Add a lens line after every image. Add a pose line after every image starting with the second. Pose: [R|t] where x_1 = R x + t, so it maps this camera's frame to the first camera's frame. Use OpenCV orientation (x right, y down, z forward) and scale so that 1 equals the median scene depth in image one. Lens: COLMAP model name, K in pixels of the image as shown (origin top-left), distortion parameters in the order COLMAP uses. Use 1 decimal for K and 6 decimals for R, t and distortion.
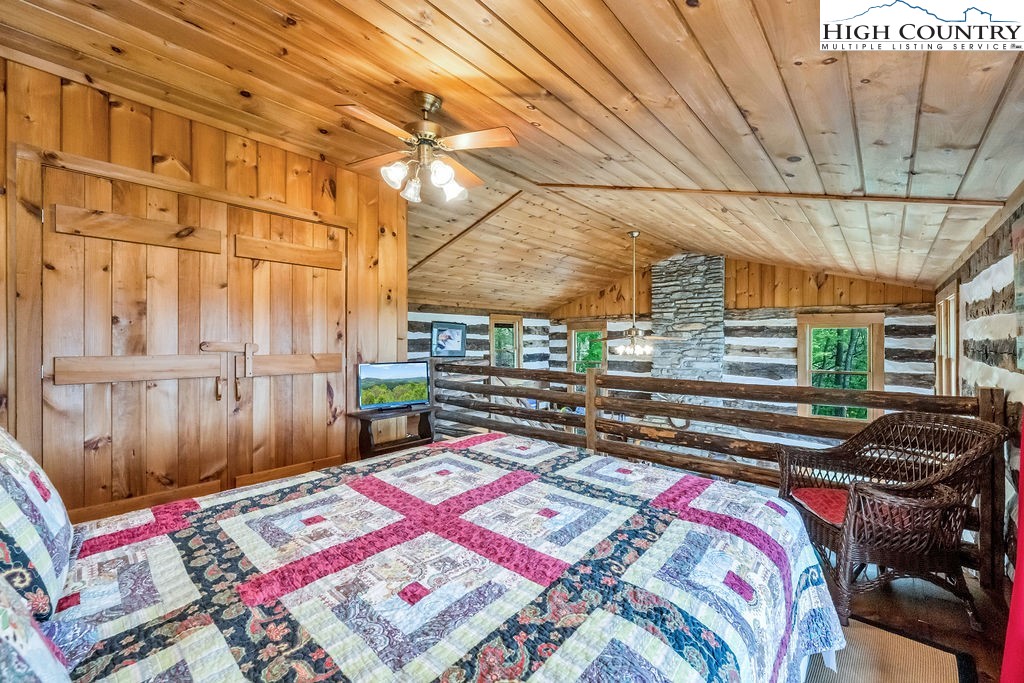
lens RADIAL K [[409.6, 0, 511.9], [0, 409.6, 342.2], [0, 0, 1]] dist [-0.002748, -0.000109]
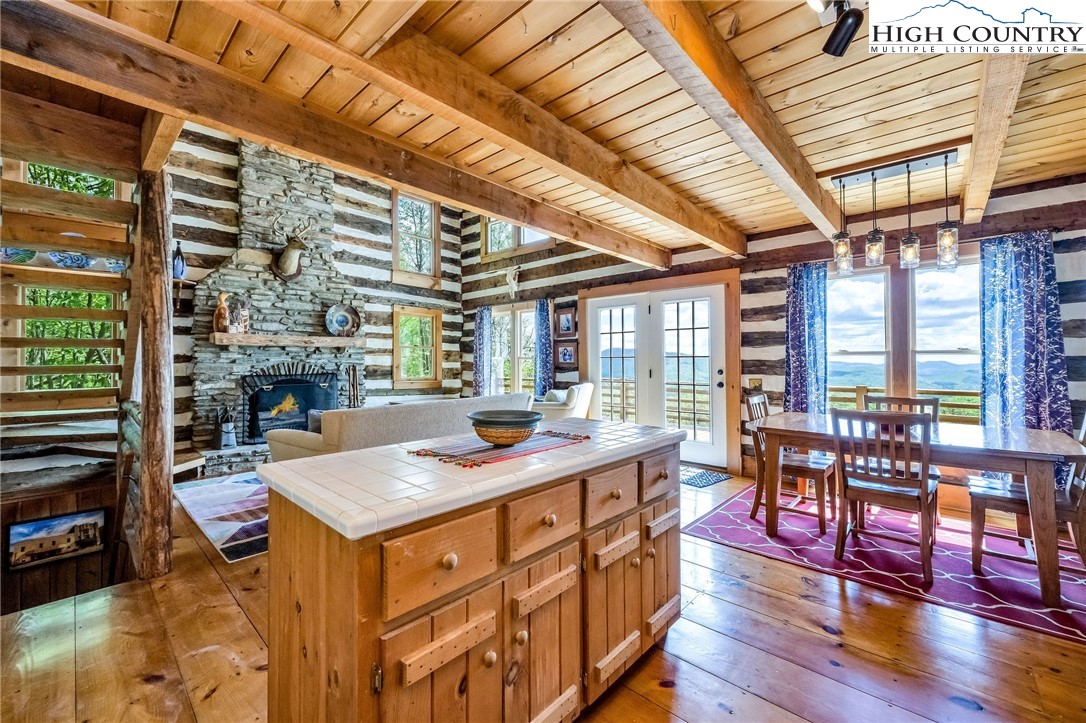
lens RADIAL K [[434.4, 0, 543.0], [0, 434.4, 360.2], [0, 0, 1]] dist [-0.002748, -0.000109]
pose [[0.003427, 0.001022, 0.999994, -0.478716], [0.000341, 0.999999, -0.001023, 0.411481], [-0.999994, 0.000345, 0.003426, 0.546347]]
